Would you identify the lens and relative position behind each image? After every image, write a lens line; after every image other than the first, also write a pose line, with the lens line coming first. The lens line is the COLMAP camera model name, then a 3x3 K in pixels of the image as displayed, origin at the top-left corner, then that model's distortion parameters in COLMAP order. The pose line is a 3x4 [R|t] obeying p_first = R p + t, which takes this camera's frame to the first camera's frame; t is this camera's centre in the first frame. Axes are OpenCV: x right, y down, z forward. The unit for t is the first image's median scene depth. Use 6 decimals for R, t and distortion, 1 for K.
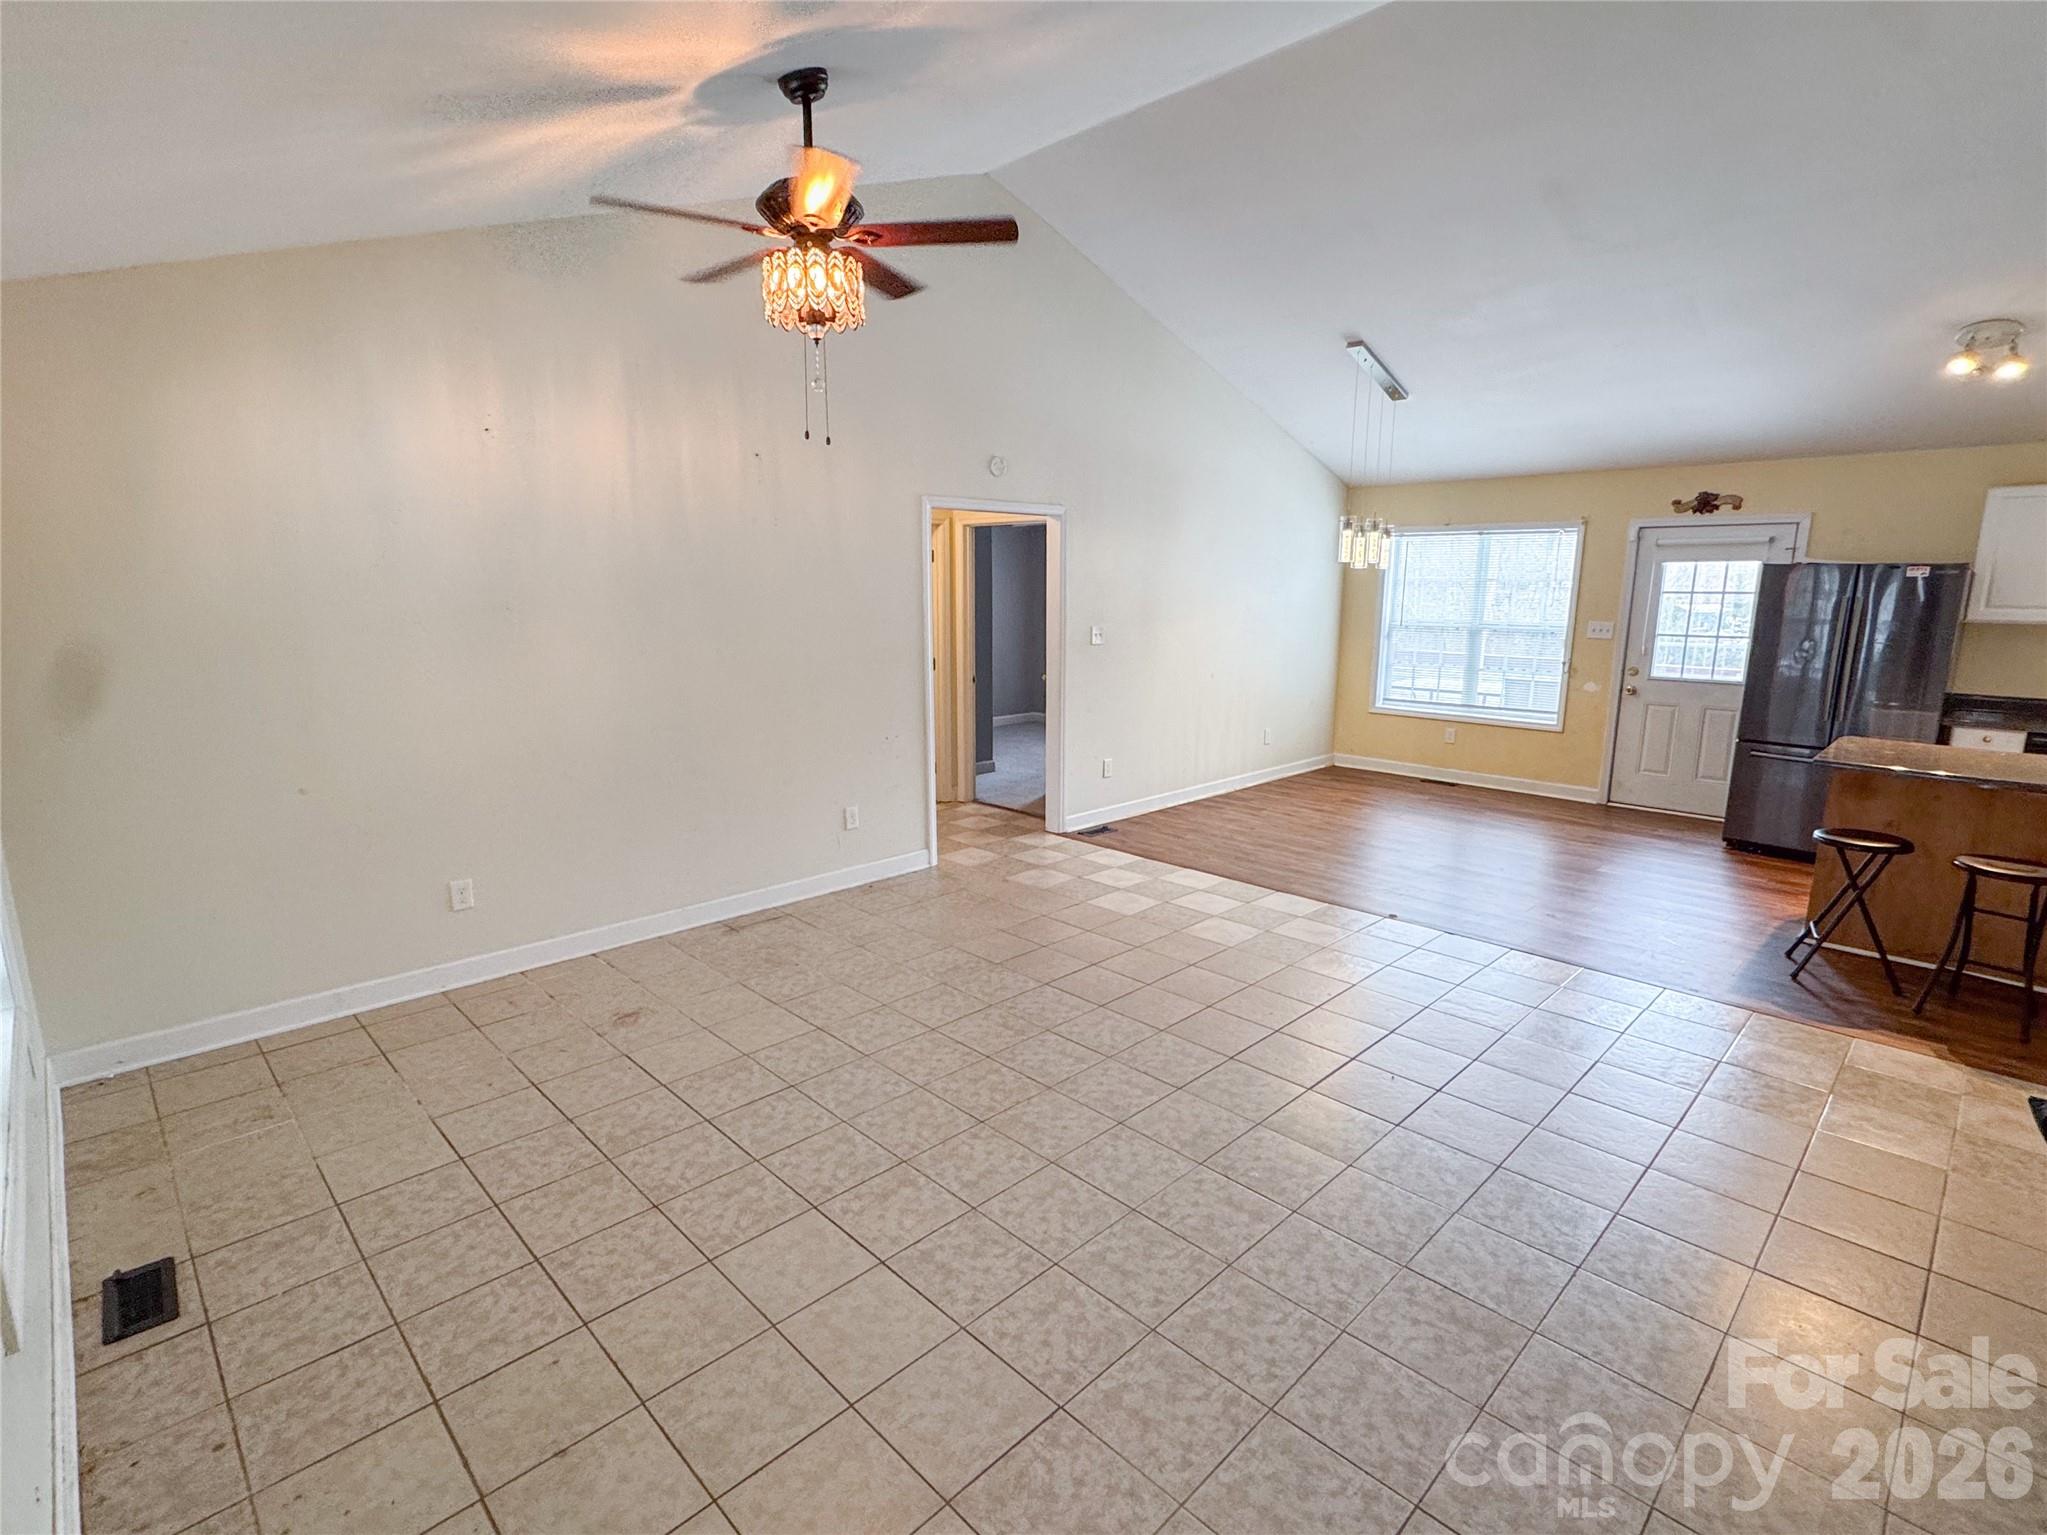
lens RADIAL K [[1007.7, 0, 1023.5], [0, 1007.7, 767.5], [0, 0, 1]] dist [0.011752, -0.000303]
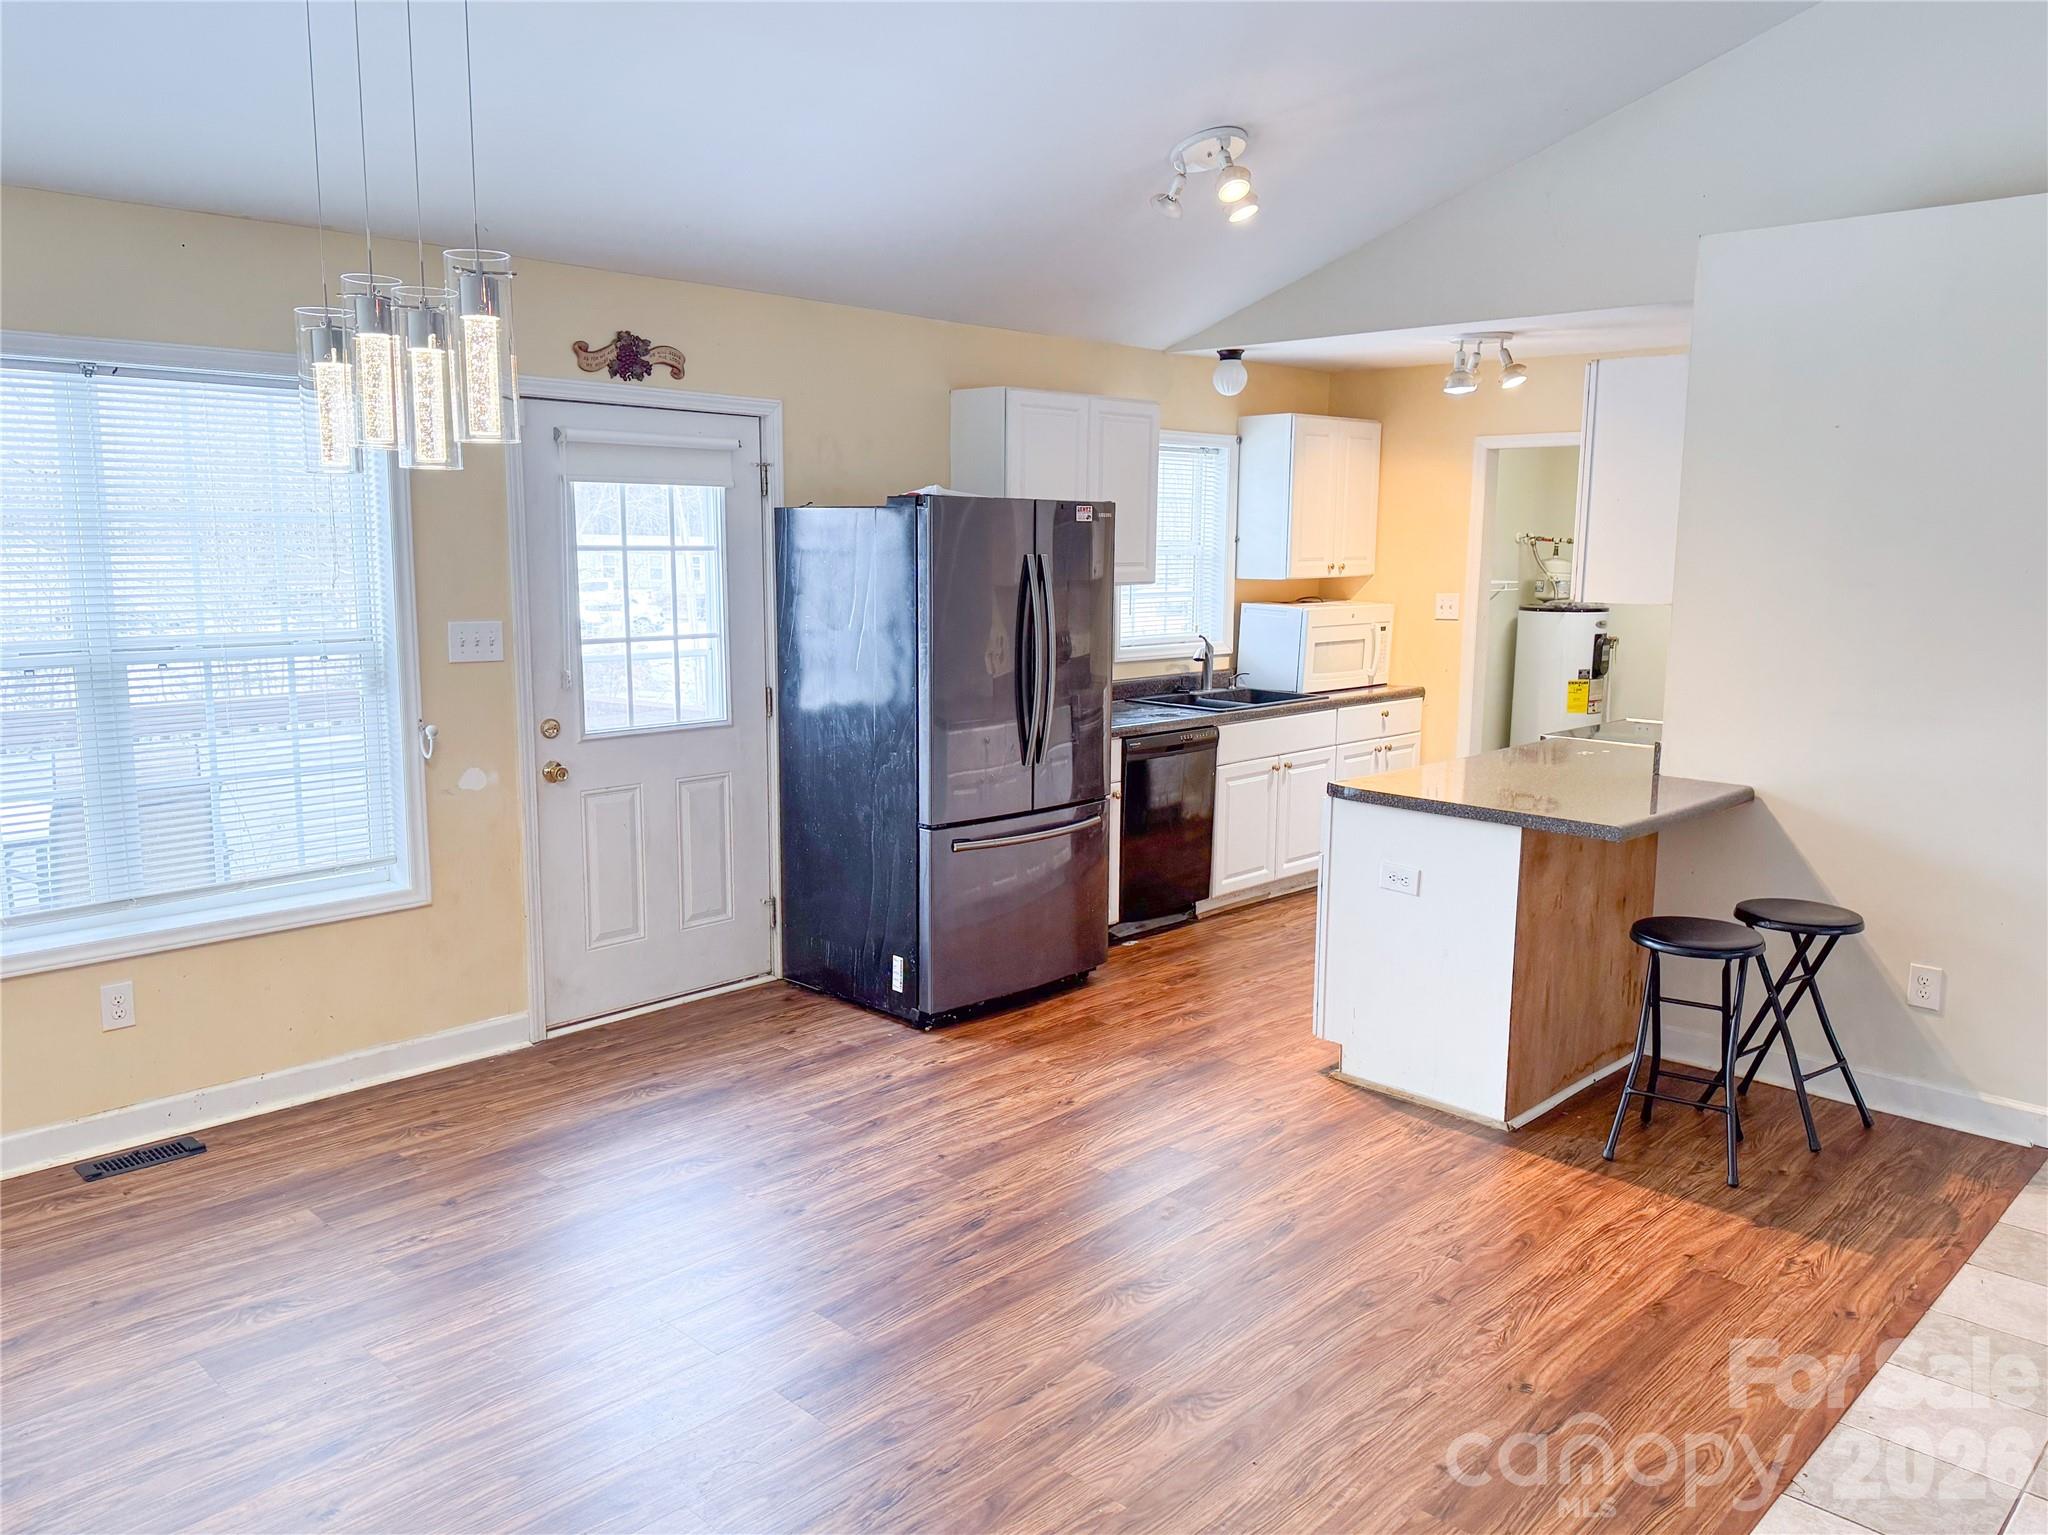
lens RADIAL K [[1549.3, 0, 1024.0], [0, 1549.3, 767.5], [0, 0, 1]] dist [0.155271, -0.213184]
pose [[-0.022955, -0.157870, 0.987193, -0.074041], [0.177420, 0.971136, 0.159427, -0.153414], [-0.983867, 0.178808, 0.005717, 0.813423]]
